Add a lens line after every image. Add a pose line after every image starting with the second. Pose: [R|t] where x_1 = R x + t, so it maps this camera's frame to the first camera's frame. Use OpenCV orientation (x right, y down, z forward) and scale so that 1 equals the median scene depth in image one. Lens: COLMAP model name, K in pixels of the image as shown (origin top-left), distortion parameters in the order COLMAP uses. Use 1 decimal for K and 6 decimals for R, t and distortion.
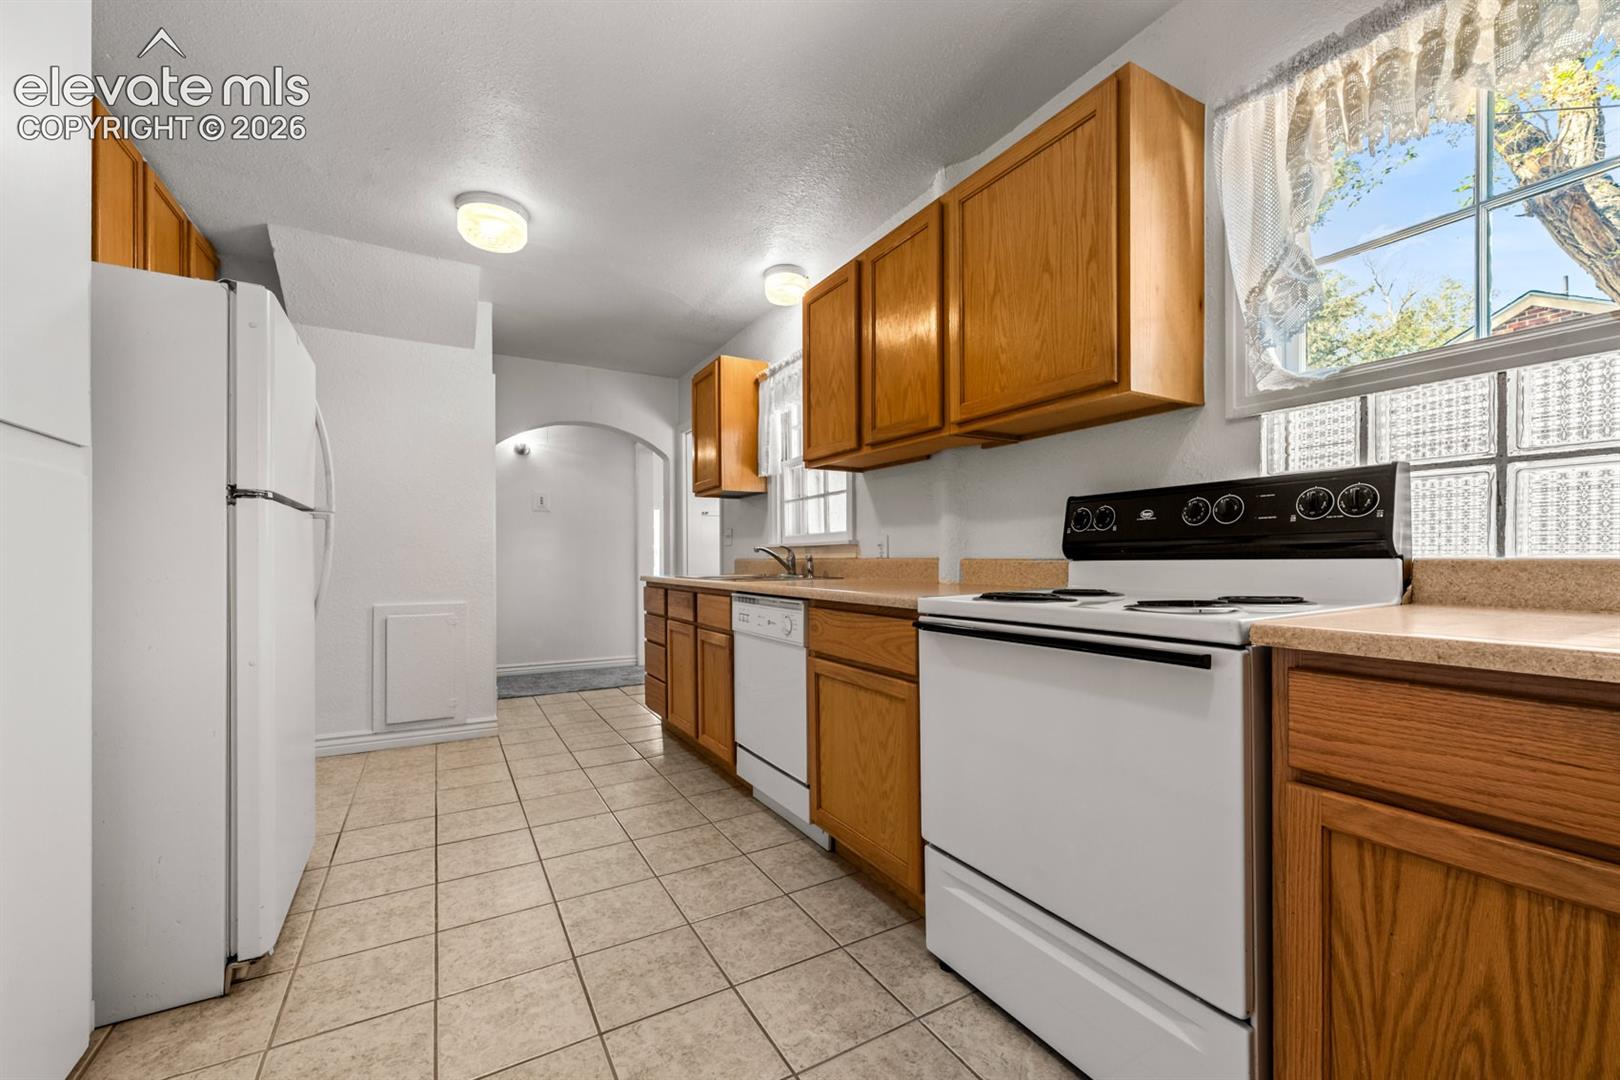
lens RADIAL K [[641.9, 0, 803.9], [0, 641.9, 557.6], [0, 0, 1]] dist [-0.000613, -0.000032]
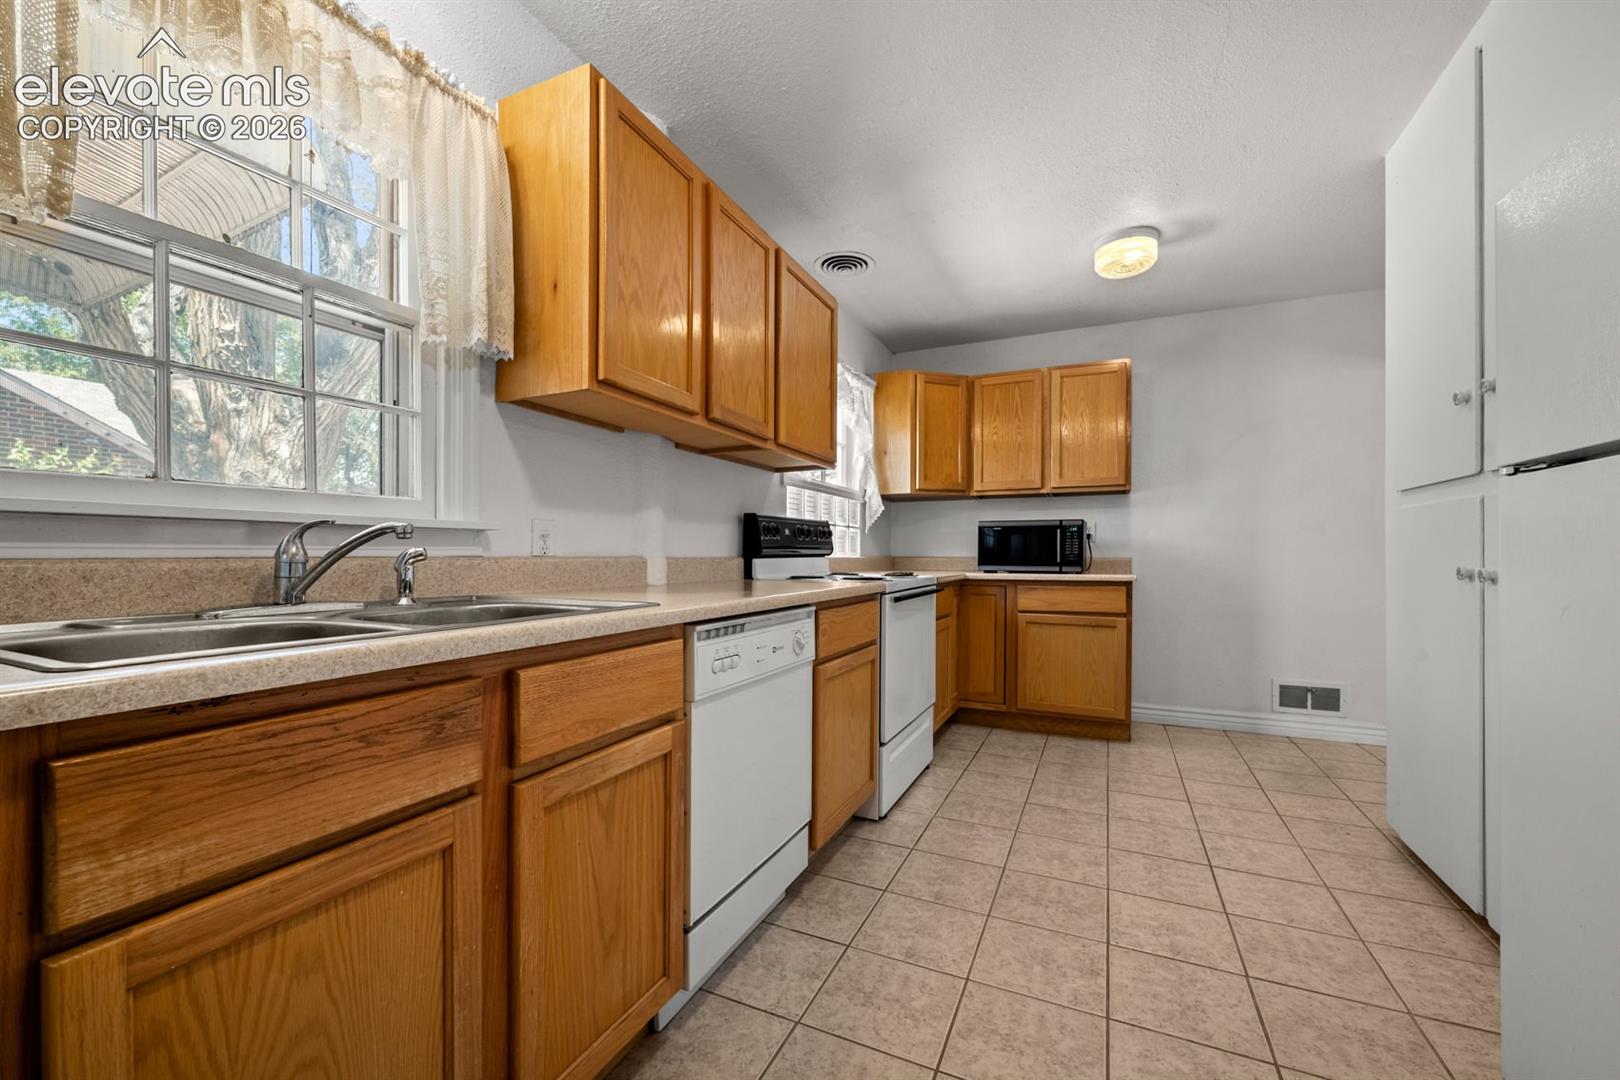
lens RADIAL K [[641.9, 0, 803.7], [0, 641.9, 545.8], [0, 0, 1]] dist [-0.000613, -0.000032]
pose [[-0.570083, 0.013067, 0.821483, -0.677833], [-0.000596, 0.999867, -0.016318, 0.000346], [-0.821587, -0.009792, -0.569999, 1.446744]]
